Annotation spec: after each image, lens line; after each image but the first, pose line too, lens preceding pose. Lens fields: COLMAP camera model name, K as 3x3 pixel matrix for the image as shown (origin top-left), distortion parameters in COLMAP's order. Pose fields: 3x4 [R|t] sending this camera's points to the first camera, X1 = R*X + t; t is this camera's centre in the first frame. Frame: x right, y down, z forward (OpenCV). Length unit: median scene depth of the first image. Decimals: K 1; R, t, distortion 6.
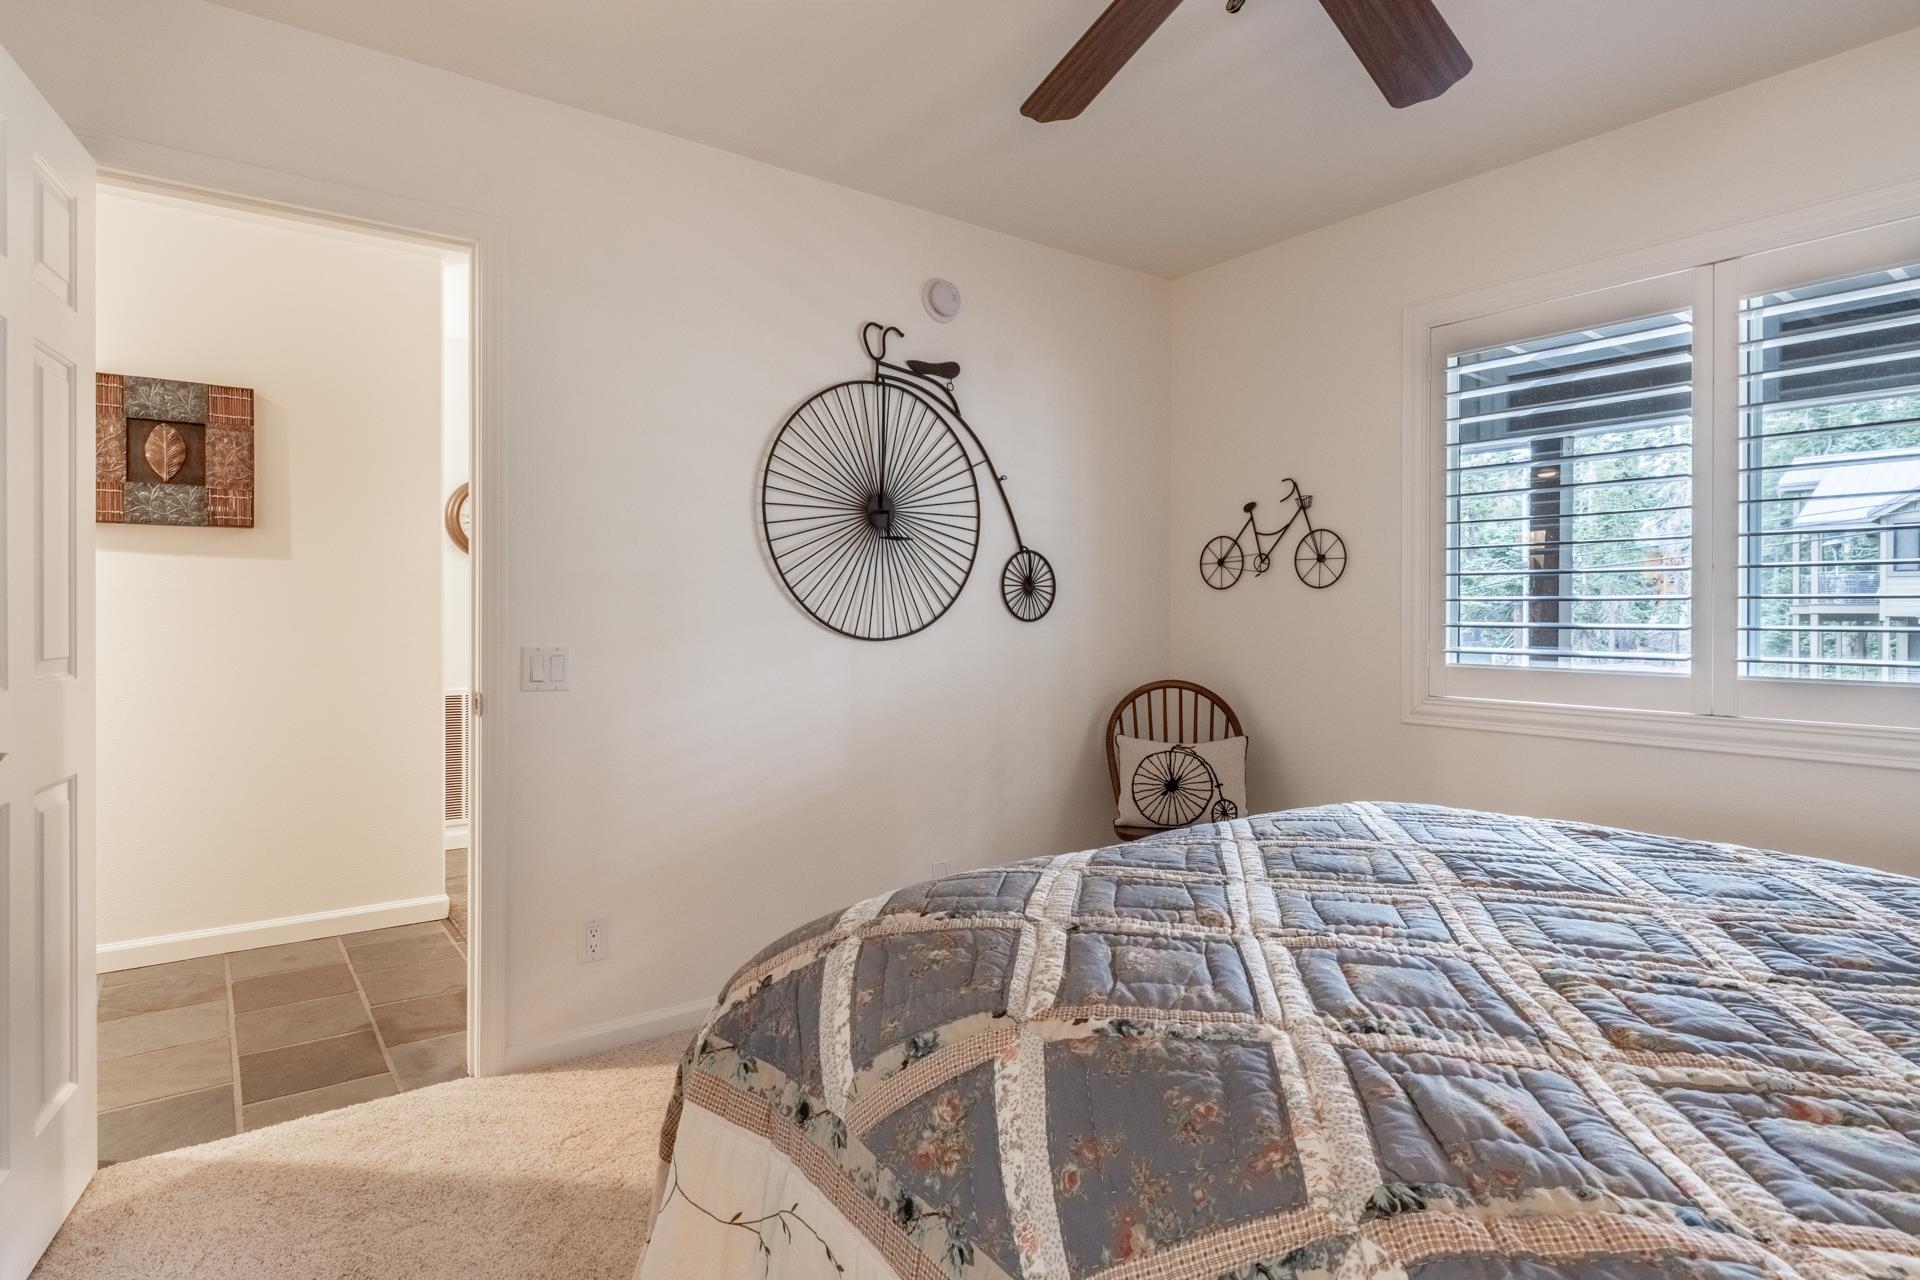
lens RADIAL K [[1016.9, 0, 963.1], [0, 1016.9, 624.9], [0, 0, 1]] dist [-0.004568, -0.001772]
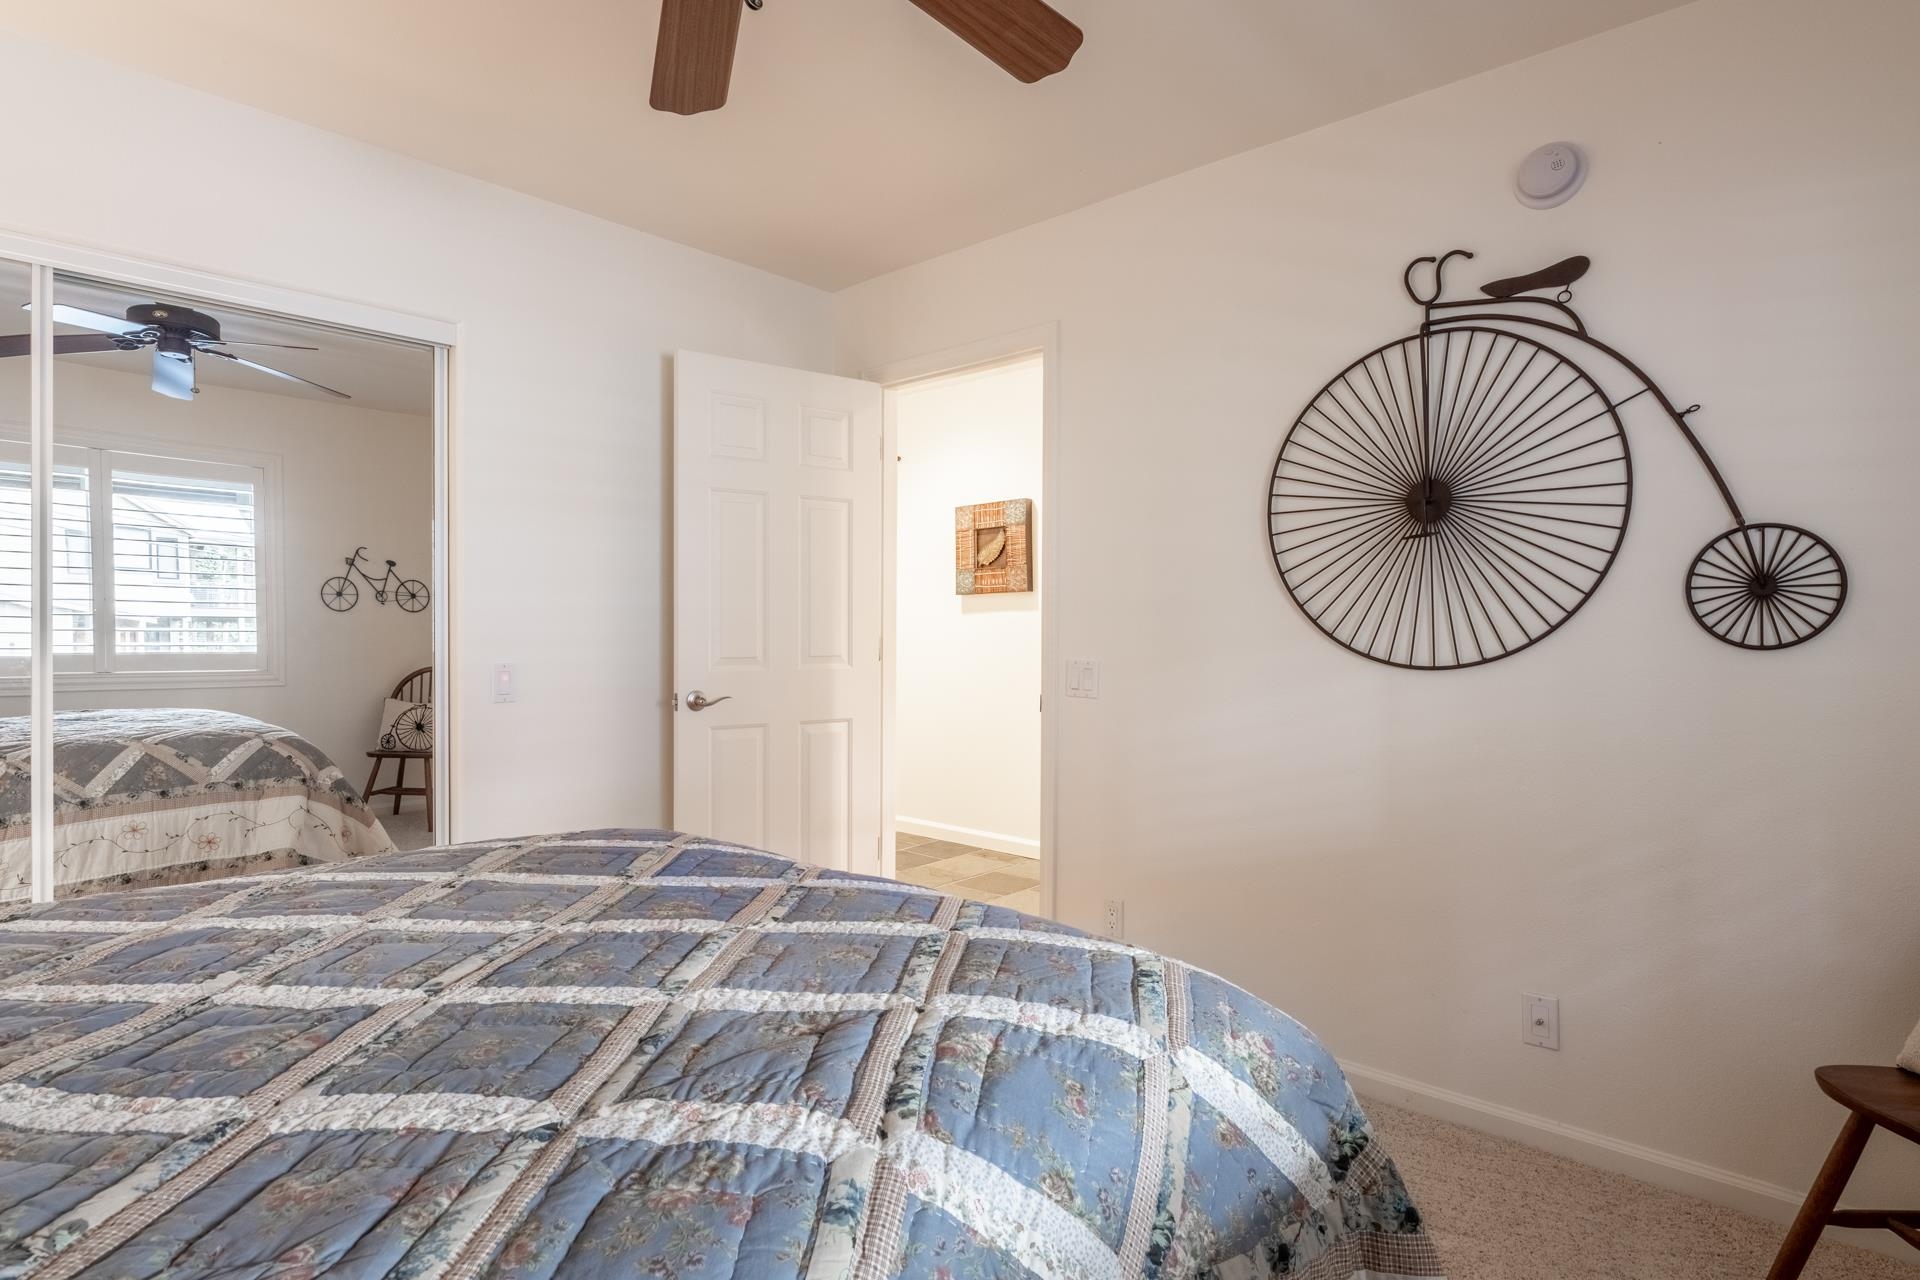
lens RADIAL K [[1016.9, 0, 954.9], [0, 1016.9, 640.5], [0, 0, 1]] dist [-0.004568, -0.001772]
pose [[0.157795, 0.007210, -0.987446, 0.599262], [-0.018245, 0.999824, 0.004385, -0.003335], [0.987303, 0.017324, 0.157899, 0.514587]]
